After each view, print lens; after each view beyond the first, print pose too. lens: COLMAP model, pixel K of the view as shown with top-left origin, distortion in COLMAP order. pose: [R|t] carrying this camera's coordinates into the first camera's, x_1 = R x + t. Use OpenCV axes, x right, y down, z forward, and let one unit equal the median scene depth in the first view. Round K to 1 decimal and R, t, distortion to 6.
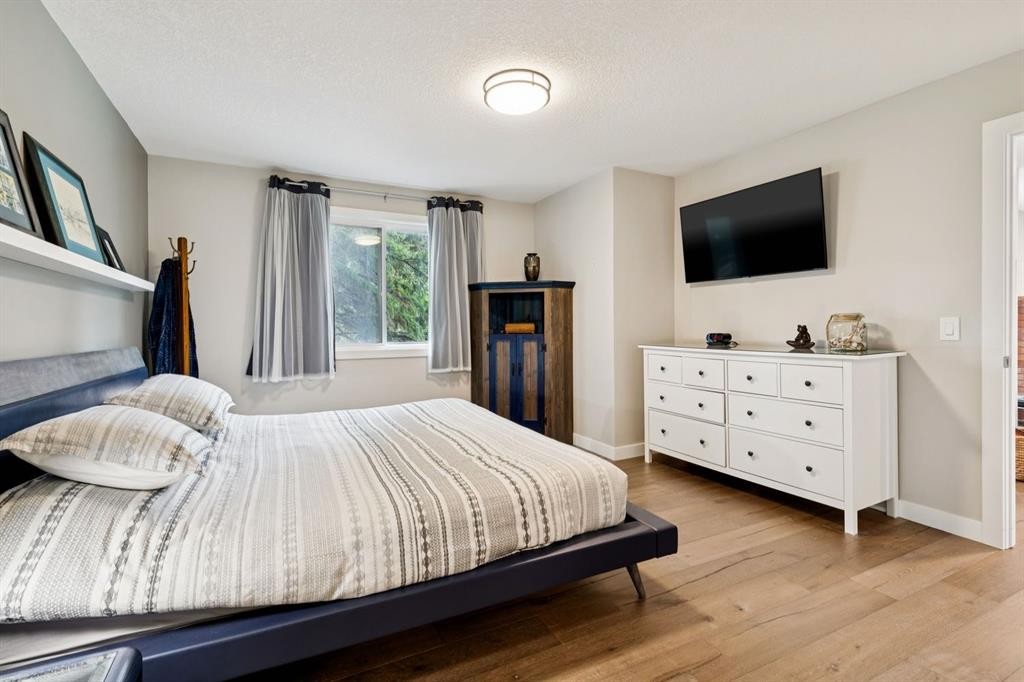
lens RADIAL K [[464.6, 0, 510.8], [0, 464.6, 337.7], [0, 0, 1]] dist [0.001570, -0.000257]
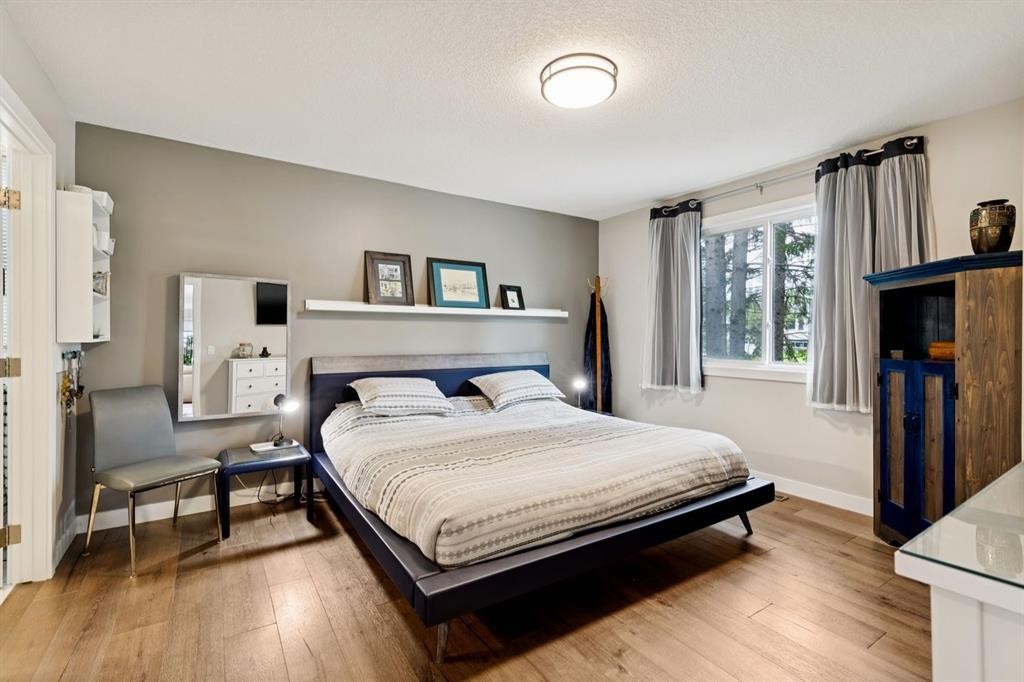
lens RADIAL K [[464.6, 0, 510.8], [0, 464.6, 337.7], [0, 0, 1]] dist [0.001570, -0.000257]
pose [[0.103672, 0.013131, -0.994525, 0.518353], [-0.022131, 0.999696, 0.010892, -0.031141], [0.994365, 0.020881, 0.103931, 0.467759]]
